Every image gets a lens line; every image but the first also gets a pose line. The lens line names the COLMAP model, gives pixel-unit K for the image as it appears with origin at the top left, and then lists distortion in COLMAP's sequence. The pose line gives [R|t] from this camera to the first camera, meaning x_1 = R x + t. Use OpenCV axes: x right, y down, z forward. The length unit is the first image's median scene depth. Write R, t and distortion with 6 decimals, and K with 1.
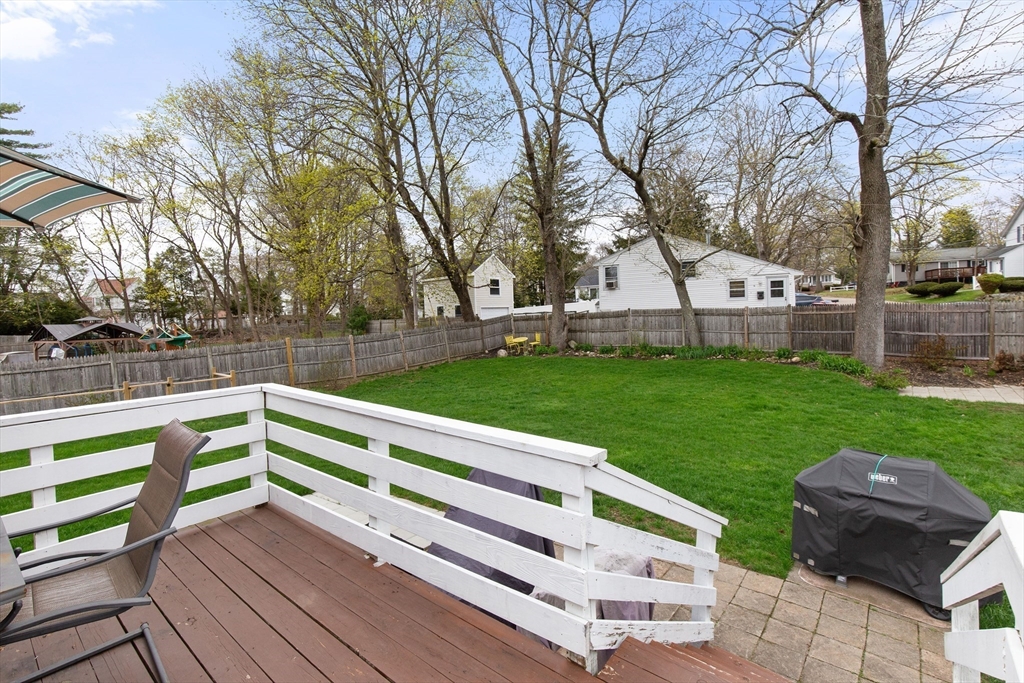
lens RADIAL K [[468.1, 0, 510.2], [0, 468.1, 328.2], [0, 0, 1]] dist [0.000844, -0.000295]
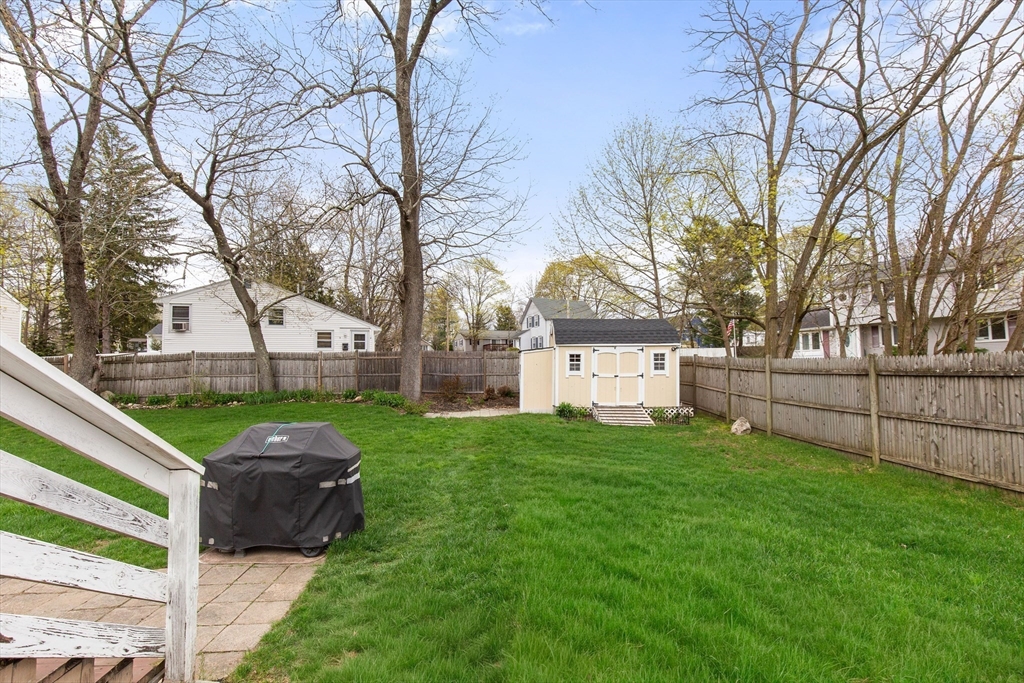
lens RADIAL K [[463.2, 0, 518.2], [0, 463.2, 347.5], [0, 0, 1]] dist [0.003758, 0.000022]
pose [[0.711717, 0.058885, 0.699994, 0.089057], [0.012520, 0.995259, -0.096453, 0.045516], [-0.702355, 0.077411, 0.707606, -0.031276]]
